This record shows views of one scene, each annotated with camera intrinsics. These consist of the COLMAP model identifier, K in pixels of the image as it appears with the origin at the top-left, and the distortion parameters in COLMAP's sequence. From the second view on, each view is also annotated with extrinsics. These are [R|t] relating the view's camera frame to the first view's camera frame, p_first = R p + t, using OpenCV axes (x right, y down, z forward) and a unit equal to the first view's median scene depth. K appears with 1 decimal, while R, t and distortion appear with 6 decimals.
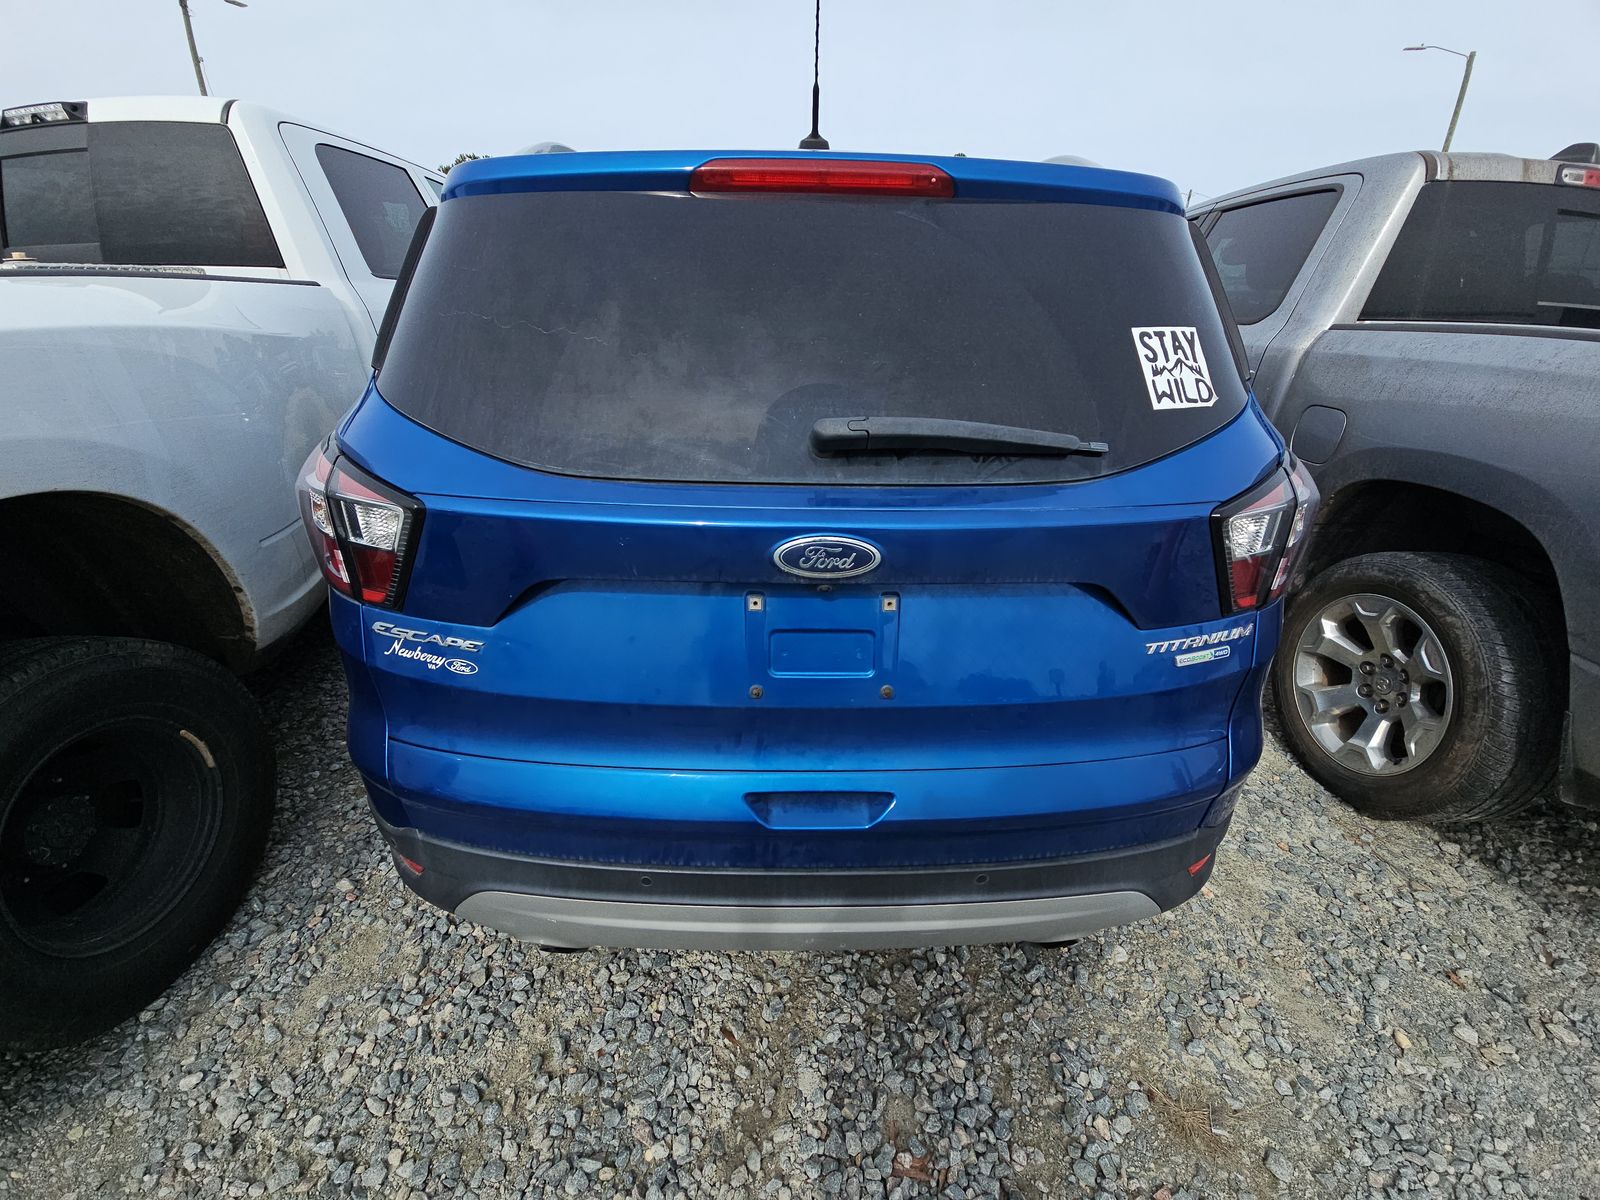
lens RADIAL K [[621.9, 0, 800.3], [0, 621.9, 616.8], [0, 0, 1]] dist [0.047649, -0.025256]
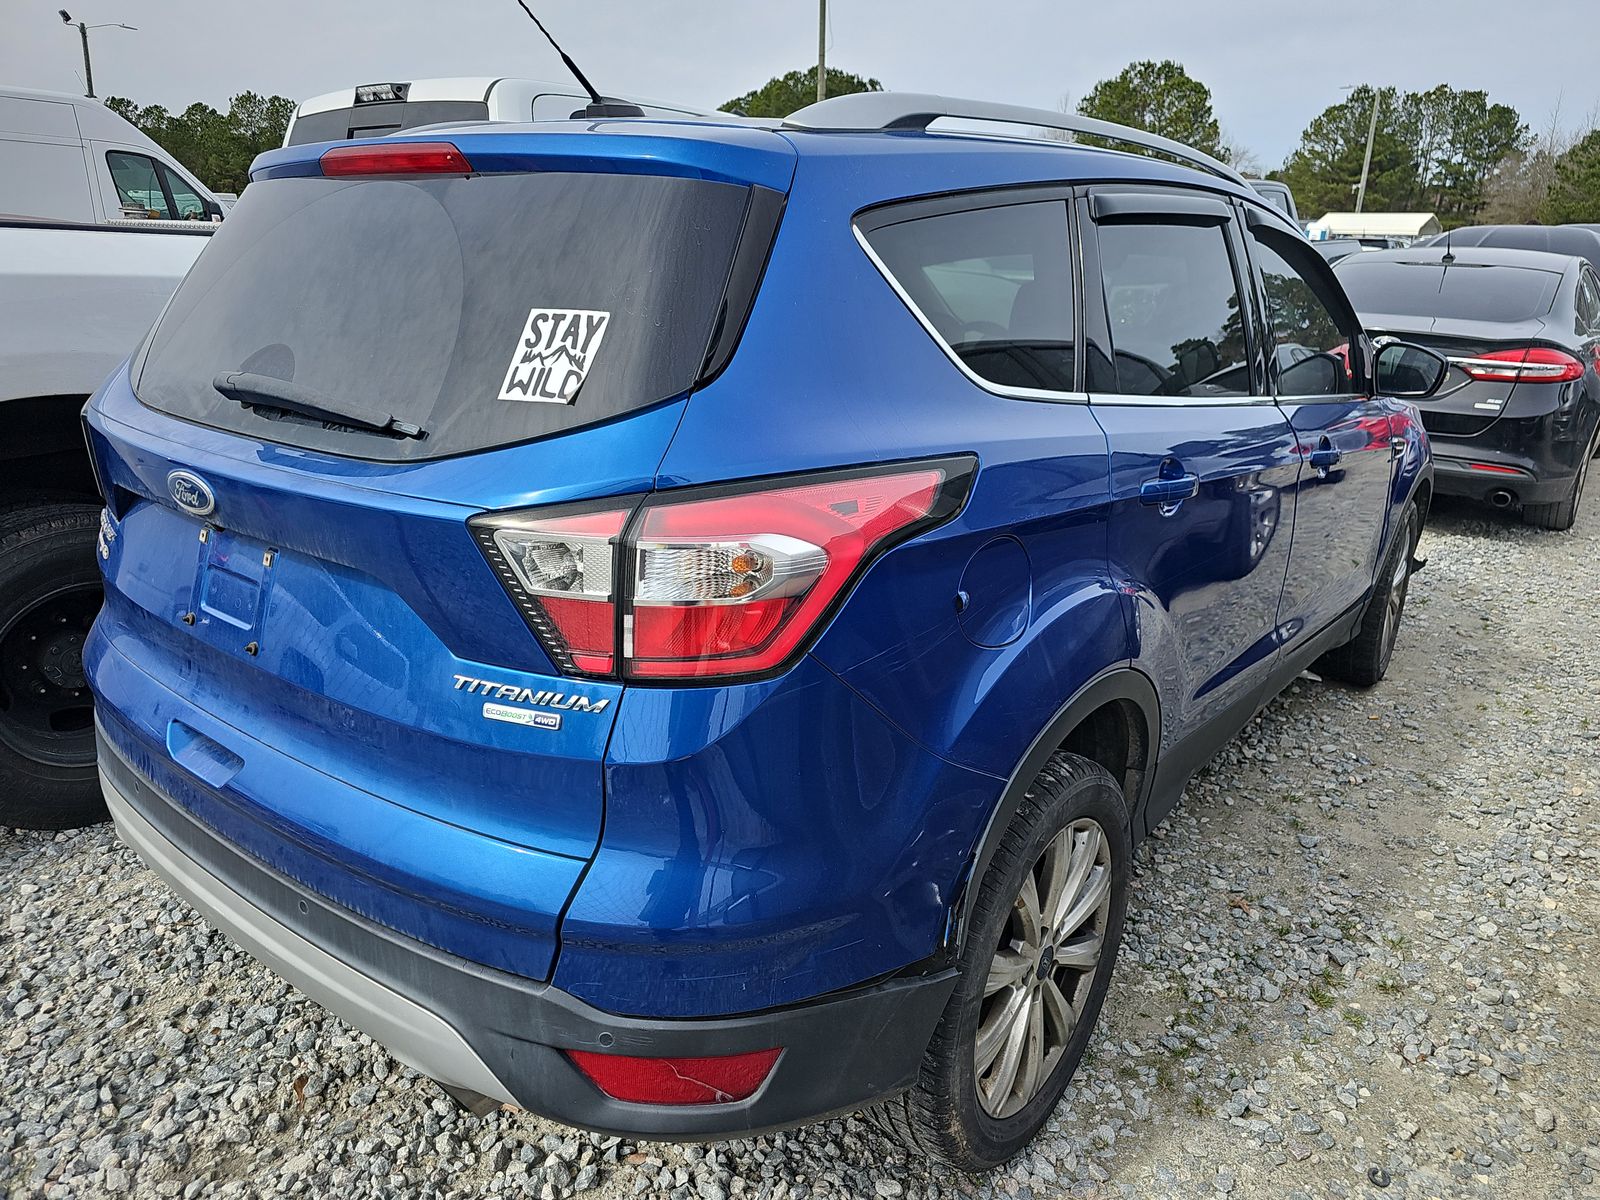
lens RADIAL K [[1042.7, 0, 791.8], [0, 1042.7, 577.2], [0, 0, 1]] dist [0.045311, -0.040356]
pose [[0.782839, 0.188531, -0.592975, 1.637433], [-0.283341, 0.956464, -0.069965, -0.103965], [0.553968, 0.222786, 0.802176, 0.130444]]
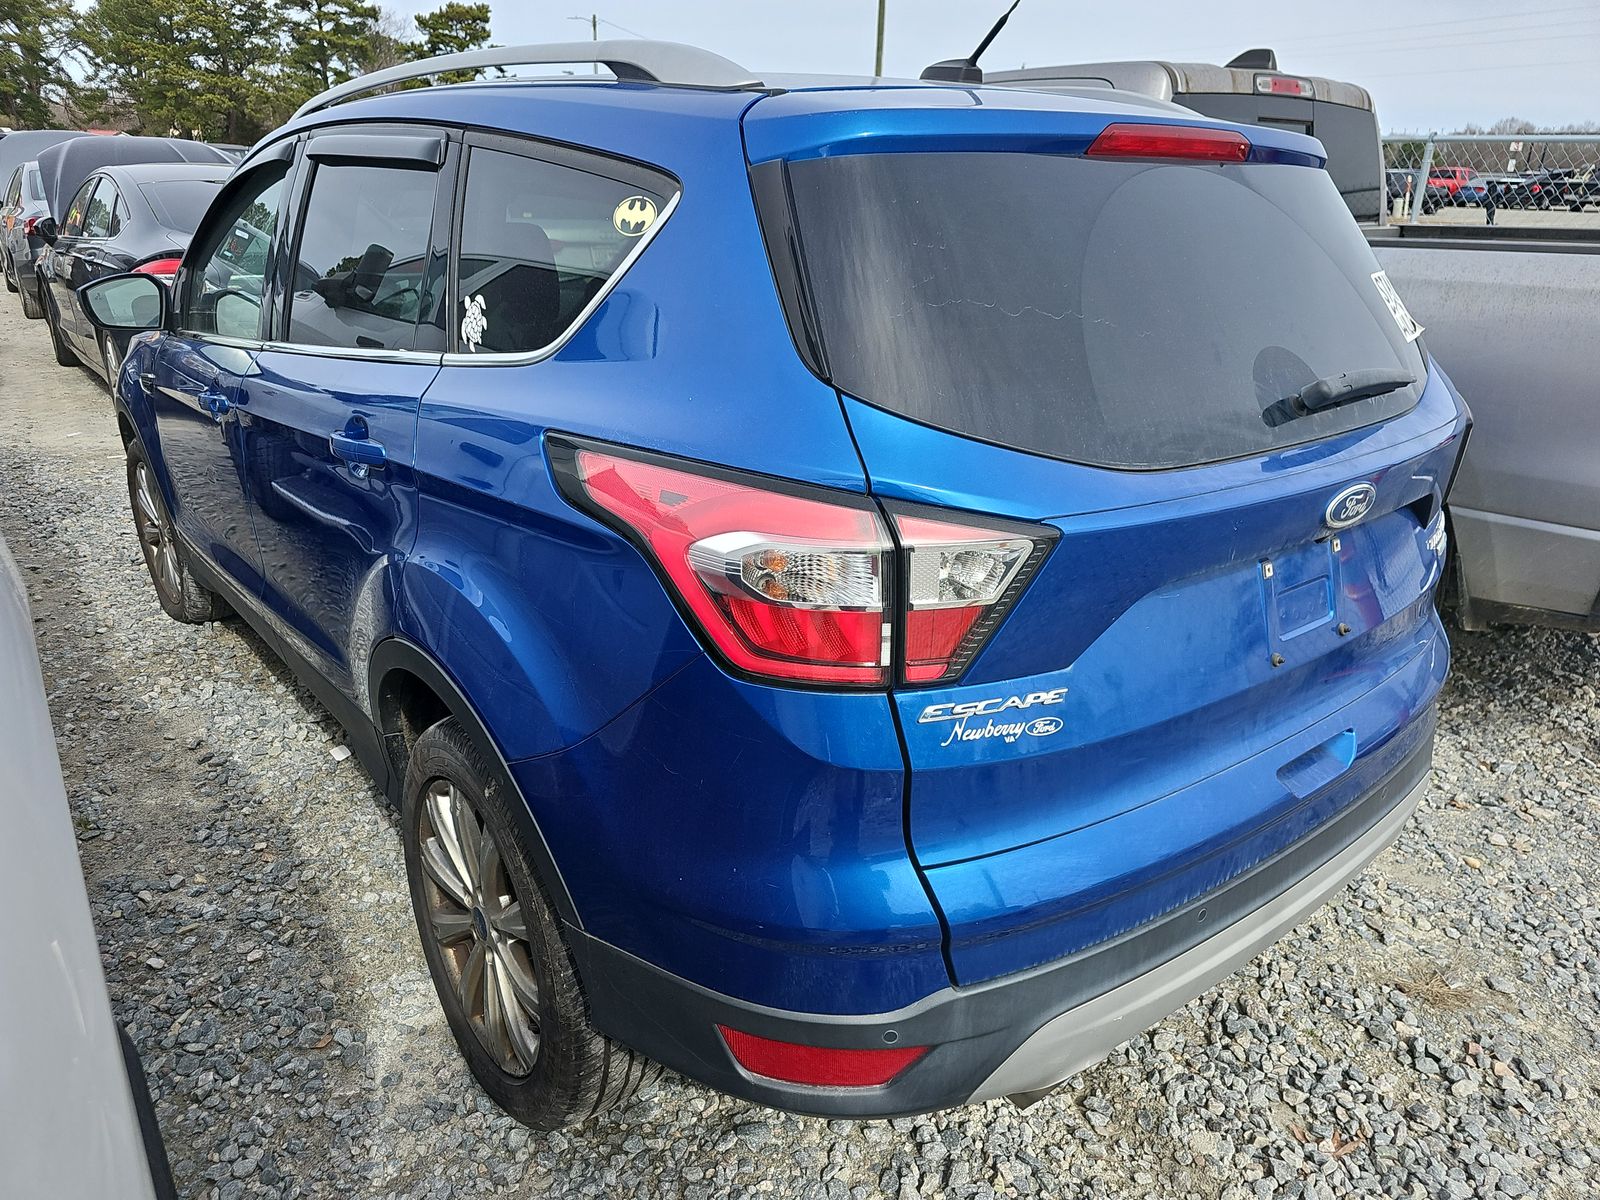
lens RADIAL K [[1036.3, 0, 804.9], [0, 1036.3, 608.6], [0, 0, 1]] dist [0.054433, -0.049573]
pose [[0.803235, -0.224257, 0.551836, -1.448980], [0.257653, 0.966078, 0.017566, -0.164662], [-0.537056, 0.128073, 0.833768, 0.036626]]
